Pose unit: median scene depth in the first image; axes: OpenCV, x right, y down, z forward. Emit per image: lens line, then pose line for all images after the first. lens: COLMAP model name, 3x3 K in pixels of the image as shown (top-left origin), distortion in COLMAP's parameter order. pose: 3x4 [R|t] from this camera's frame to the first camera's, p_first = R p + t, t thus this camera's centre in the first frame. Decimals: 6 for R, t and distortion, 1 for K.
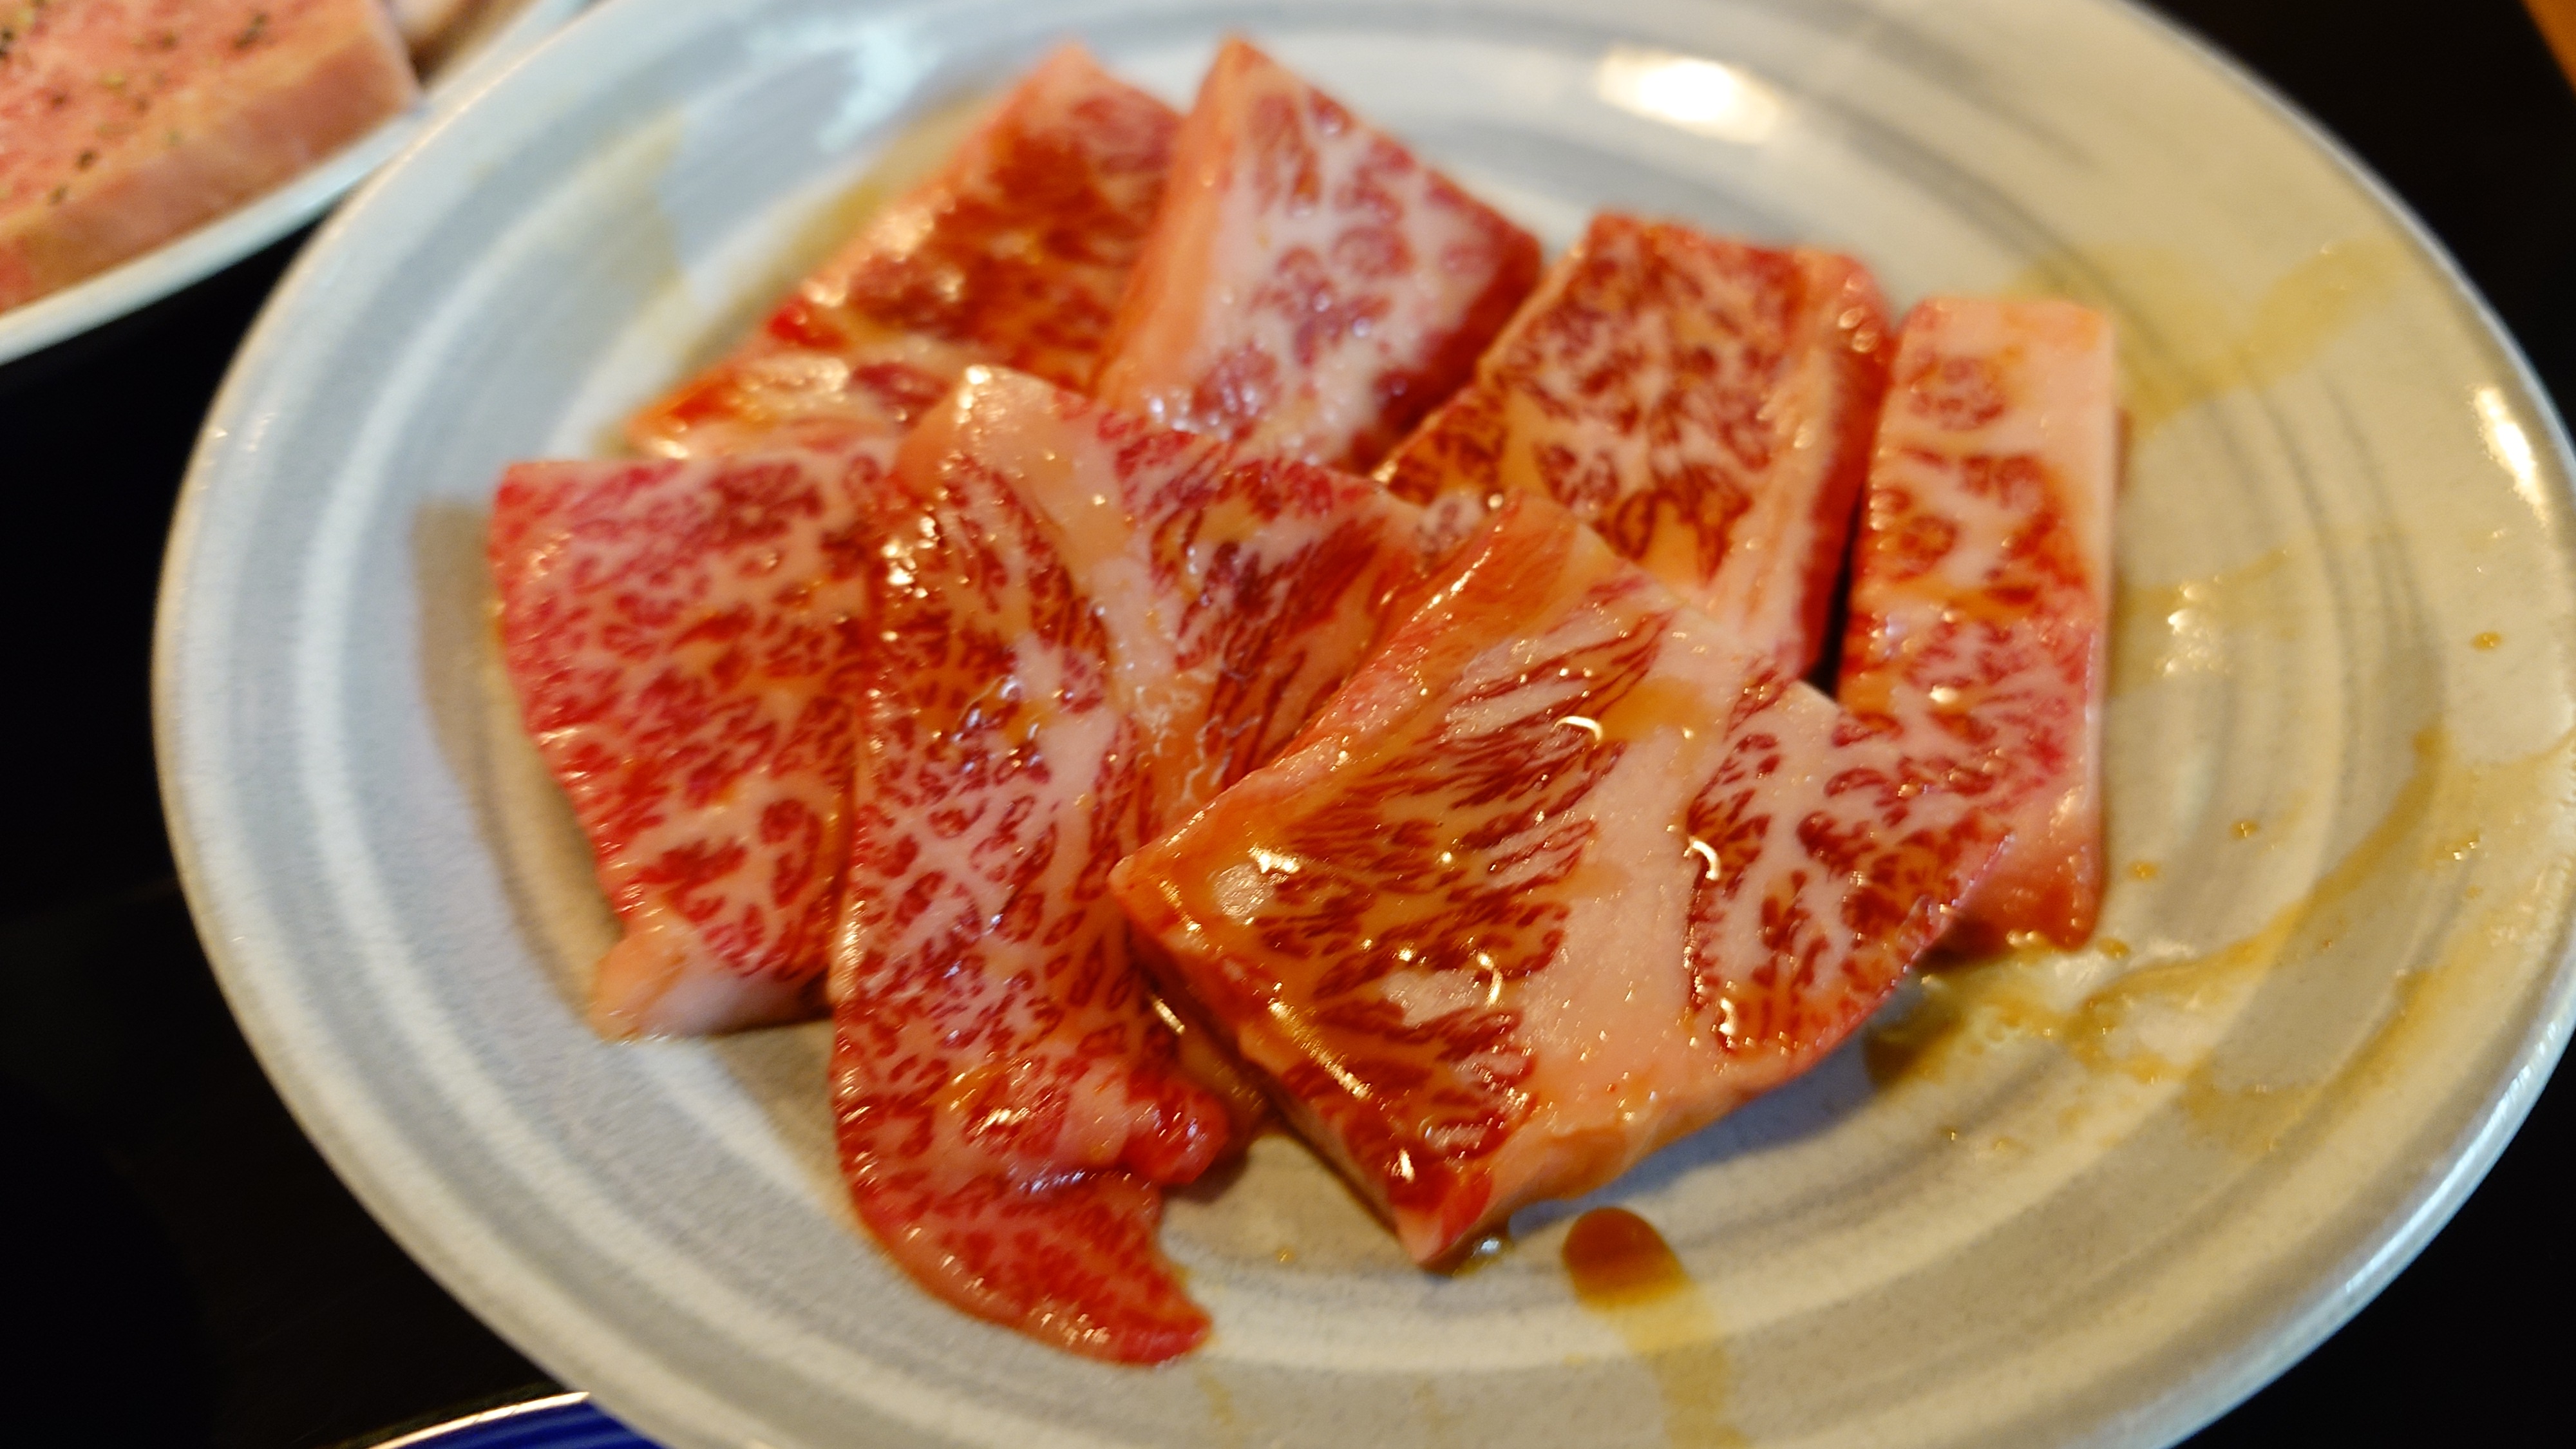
lens RADIAL K [[1939.6, 0, 1298.9], [0, 1939.6, 727.8], [0, 0, 1]] dist [-0.006143, -0.001634]
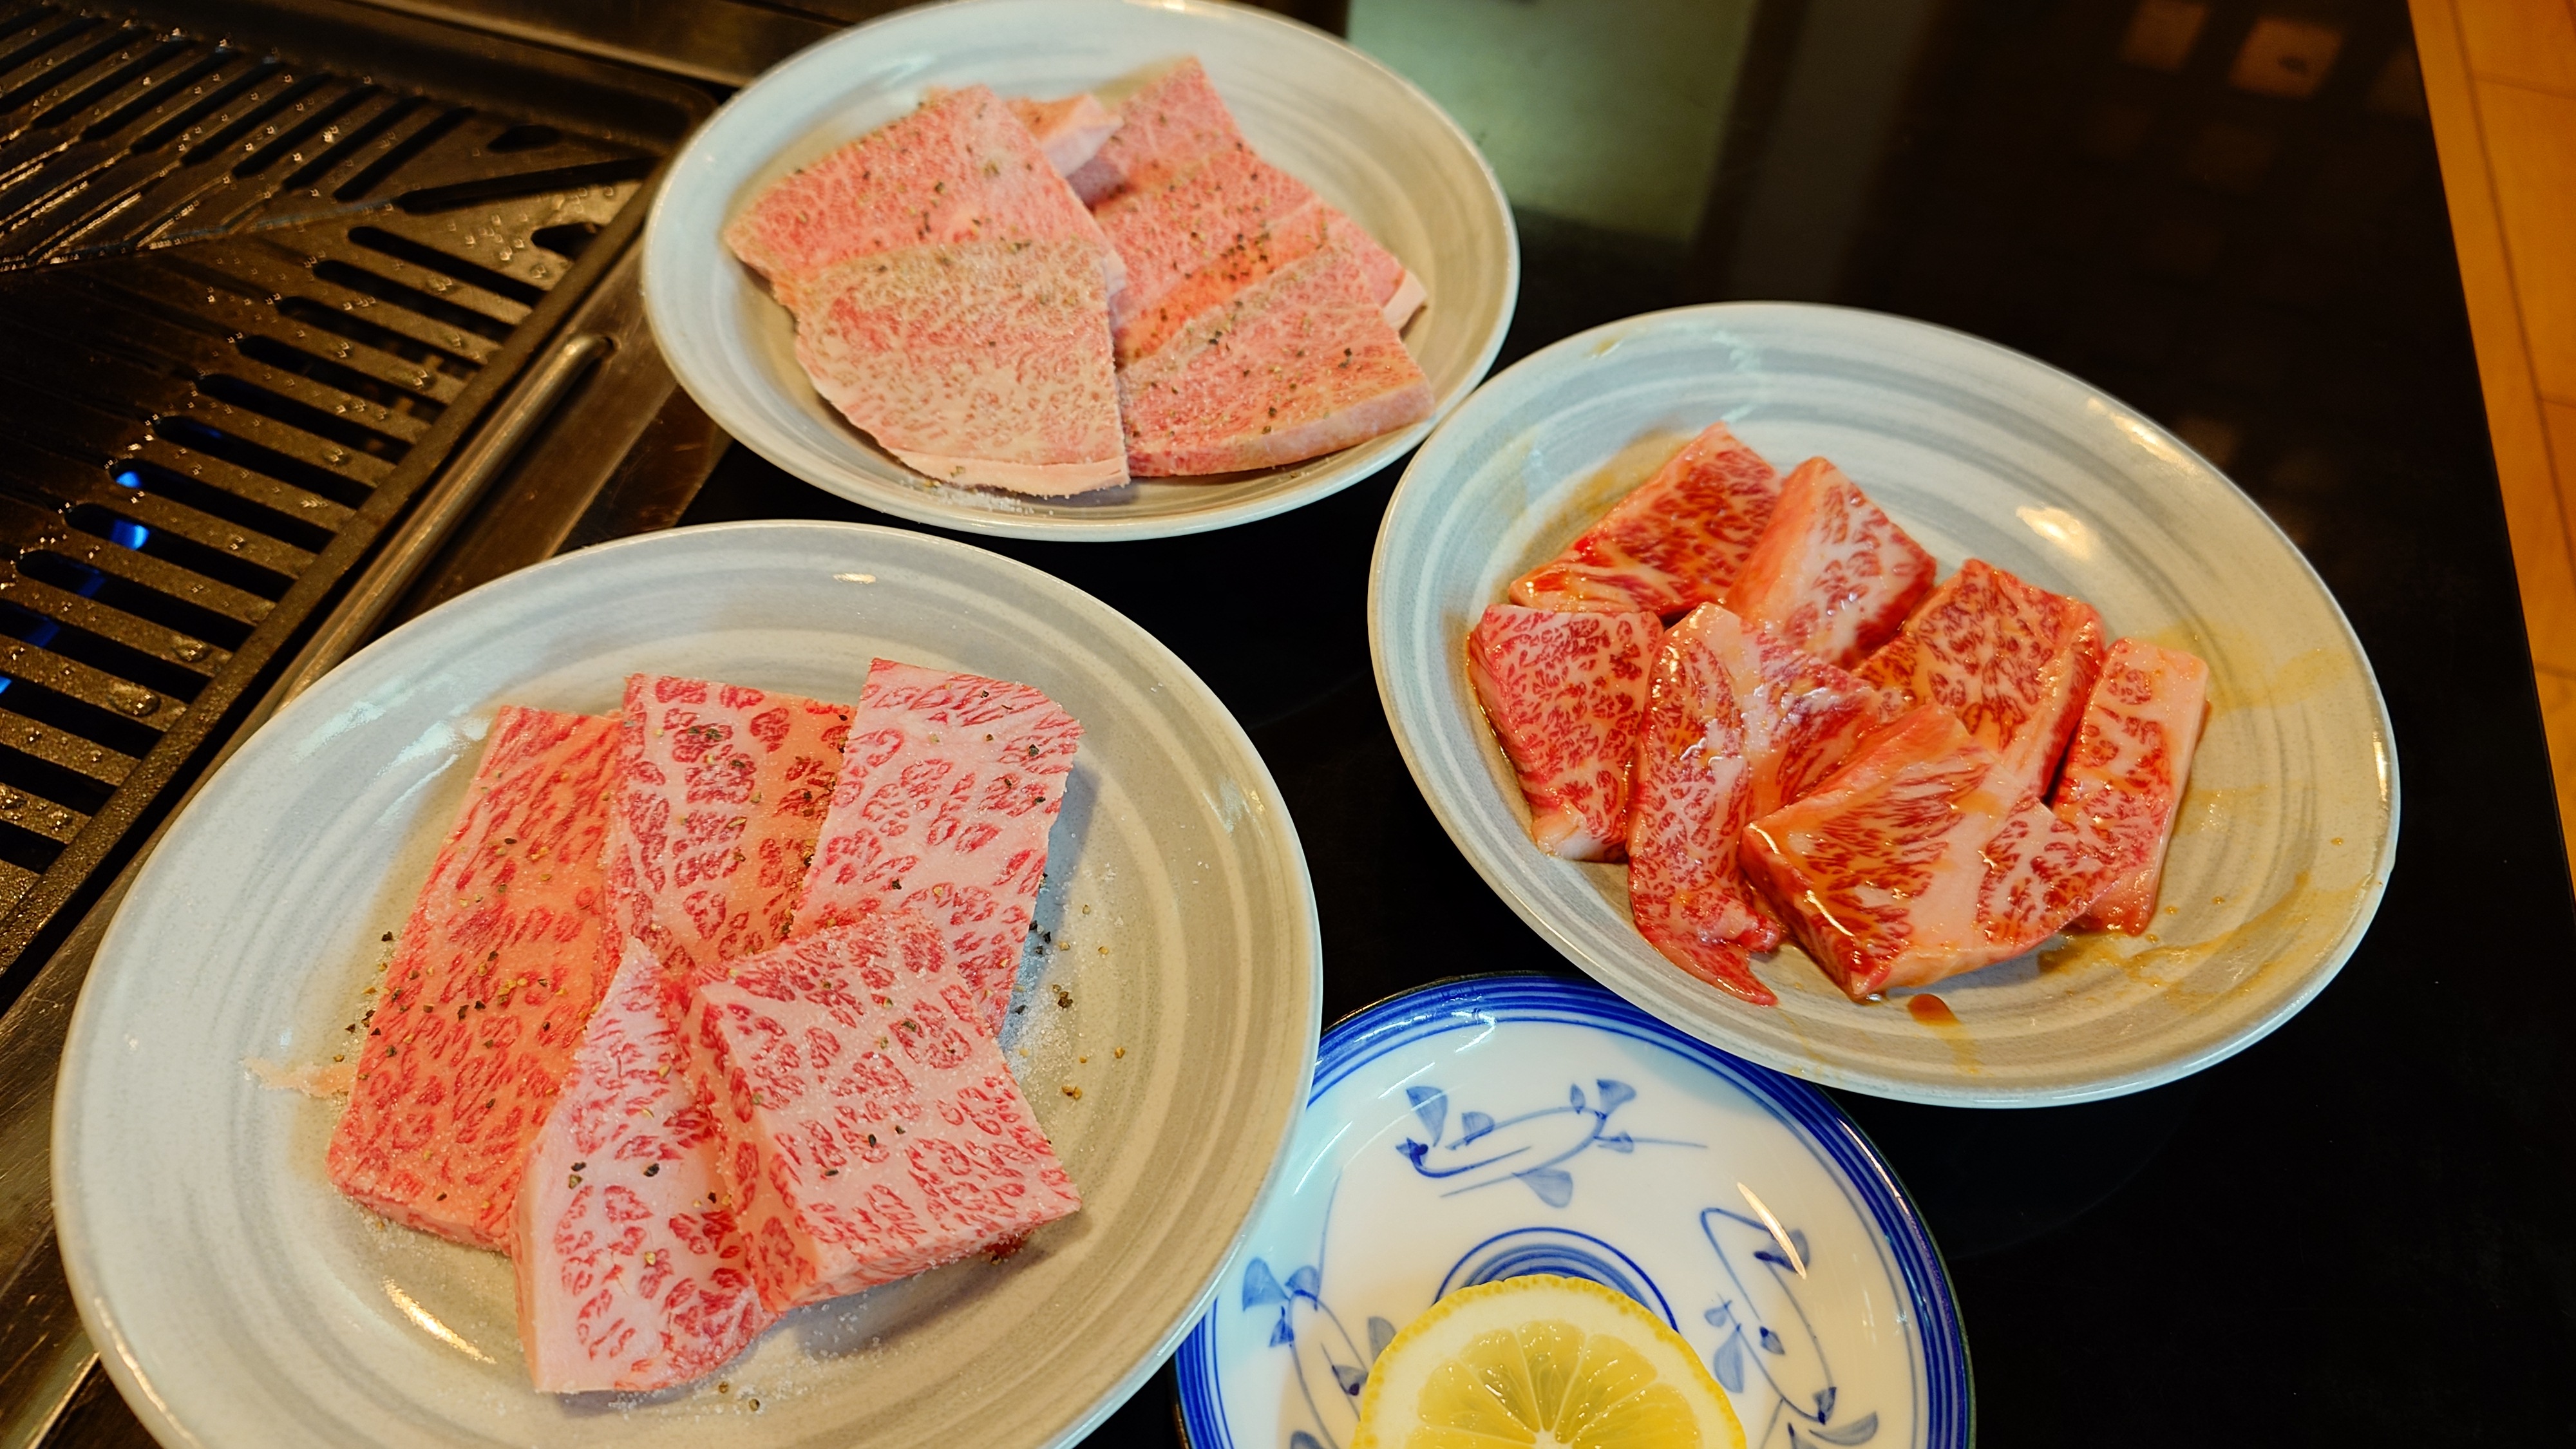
lens RADIAL K [[1878.3, 0, 1288.0], [0, 1878.3, 724.5], [0, 0, 1]] dist [0.000148, -0.005922]
pose [[0.979586, 0.187307, -0.072987, -0.485678], [-0.187201, 0.982286, 0.008349, 0.034462], [0.073258, 0.005484, 0.997298, -1.342217]]
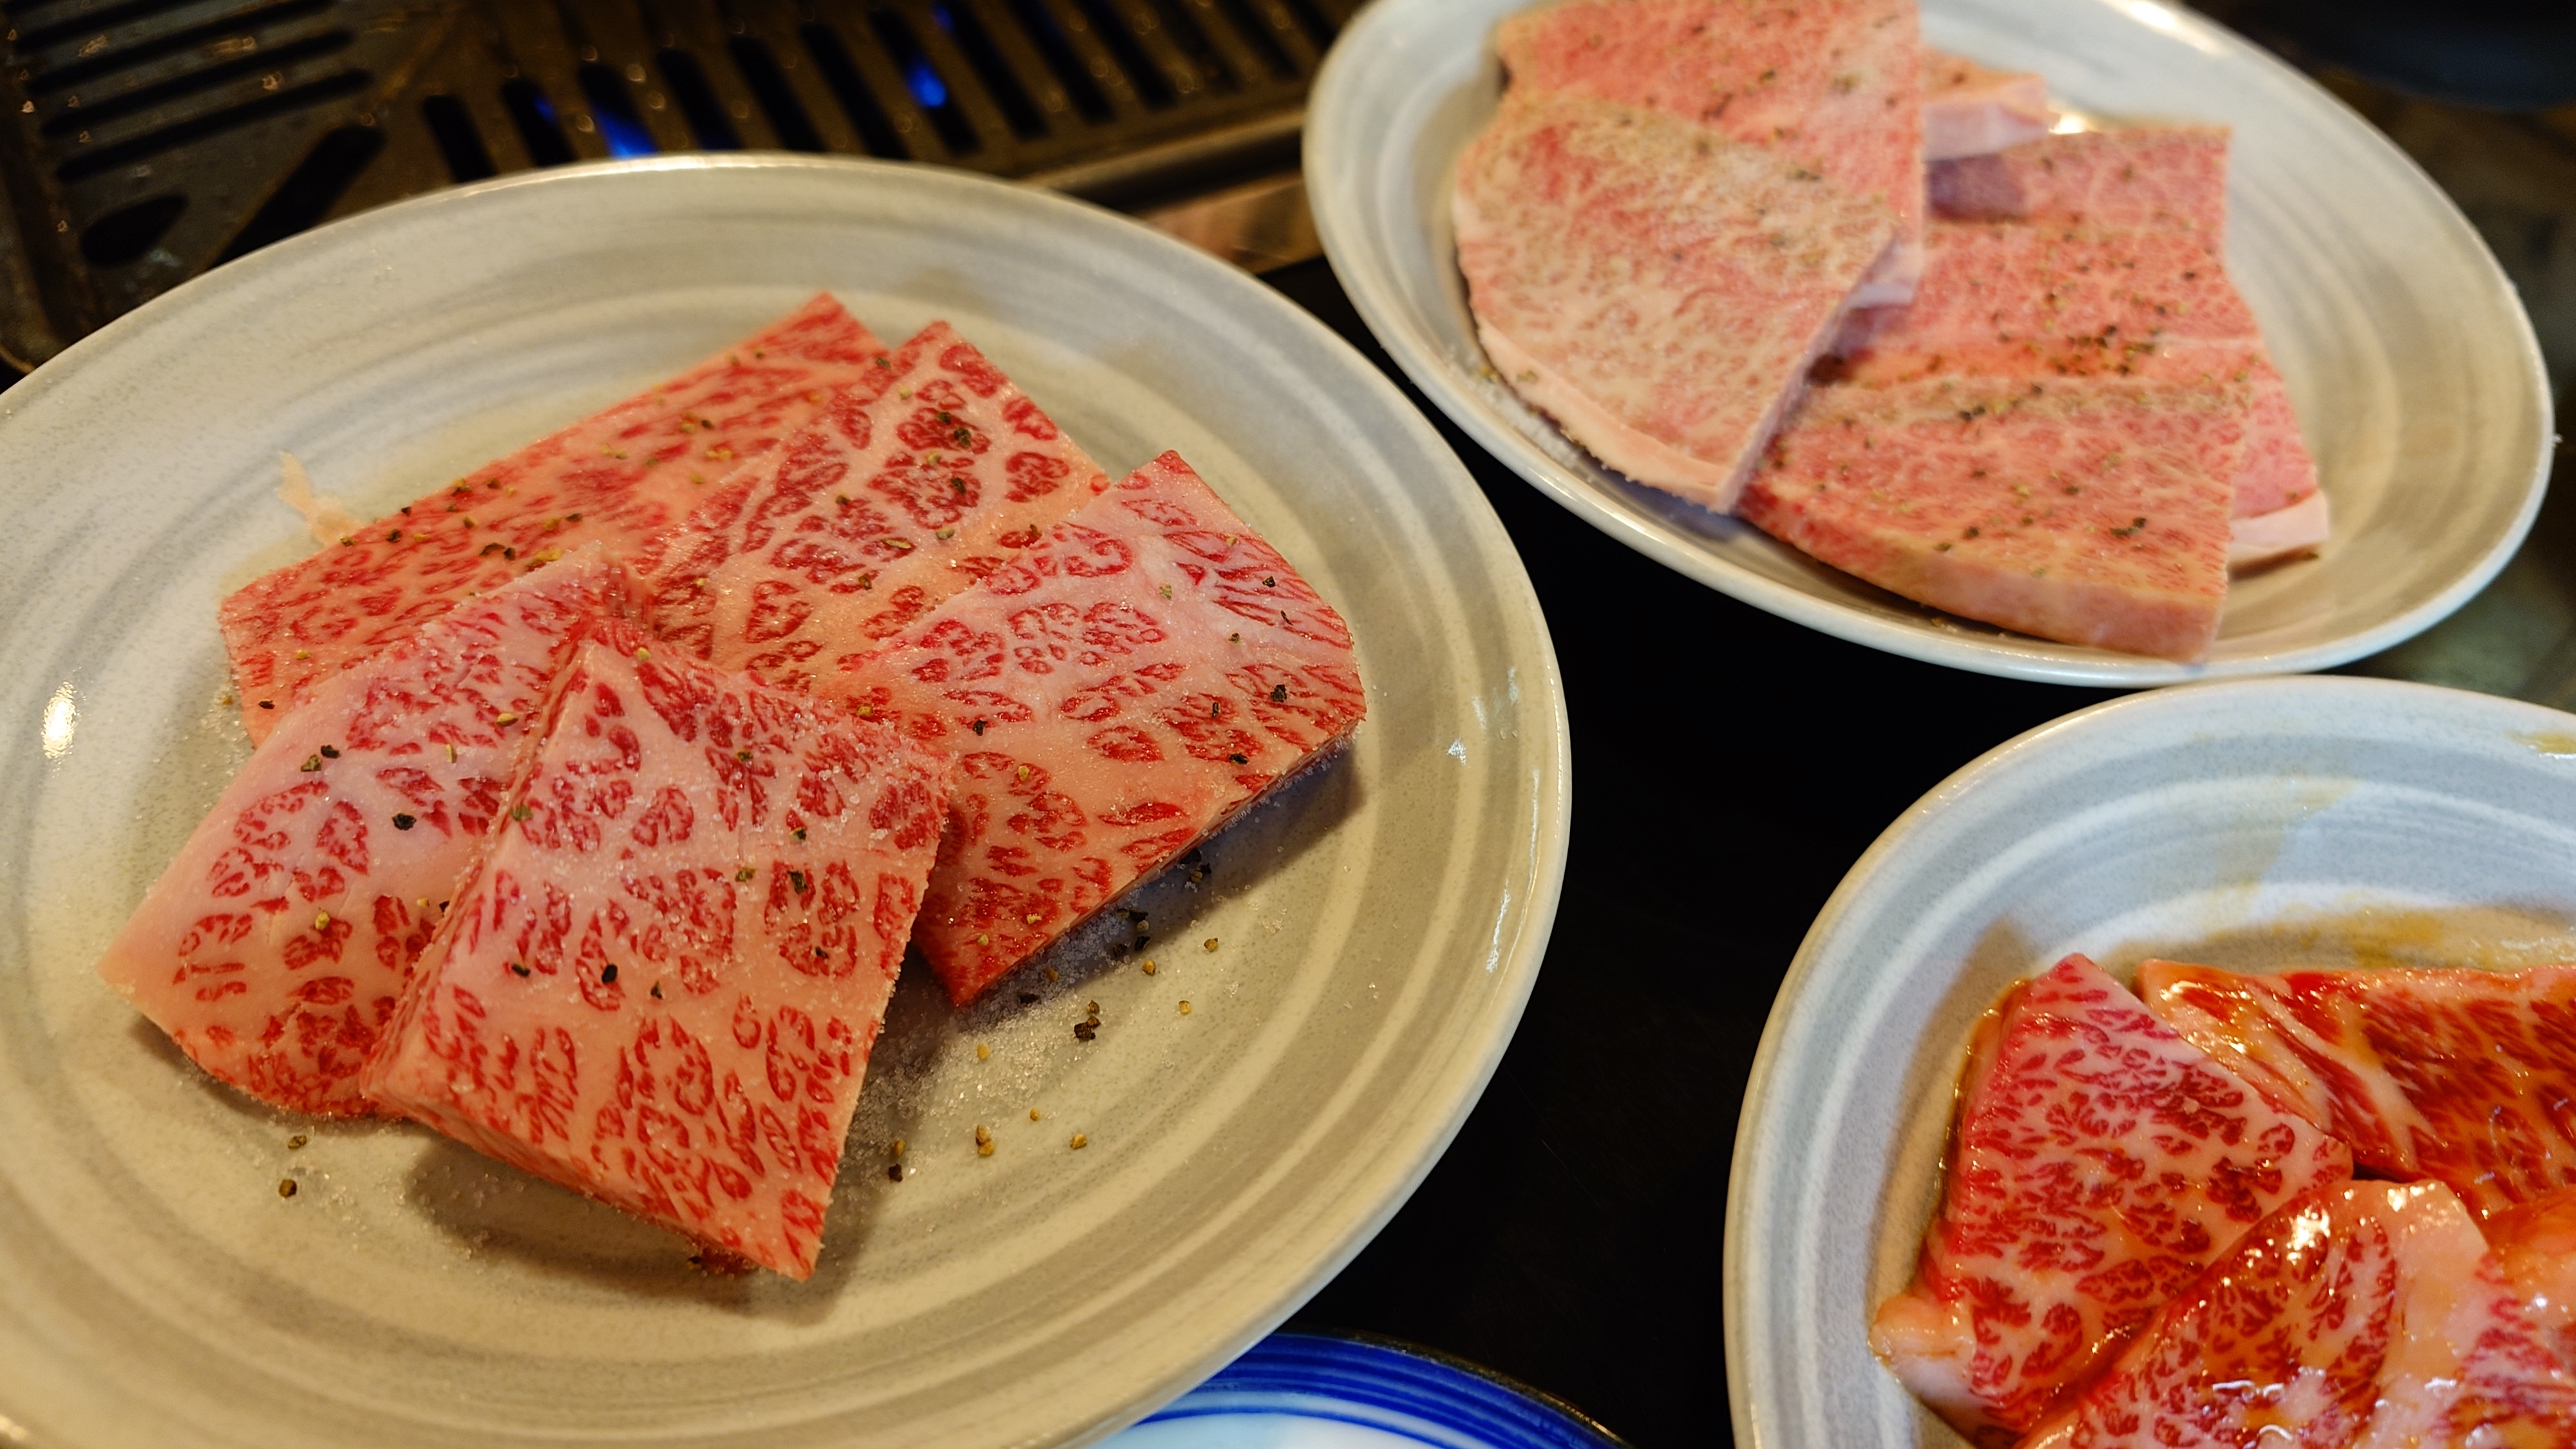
lens RADIAL K [[1878.3, 0, 1288.0], [0, 1878.3, 724.5], [0, 0, 1]] dist [0.000148, -0.005922]
pose [[0.587218, 0.666902, -0.458712, -0.255514], [-0.698633, 0.703783, 0.128849, -0.033775], [0.408764, 0.244809, 0.879193, -0.436939]]
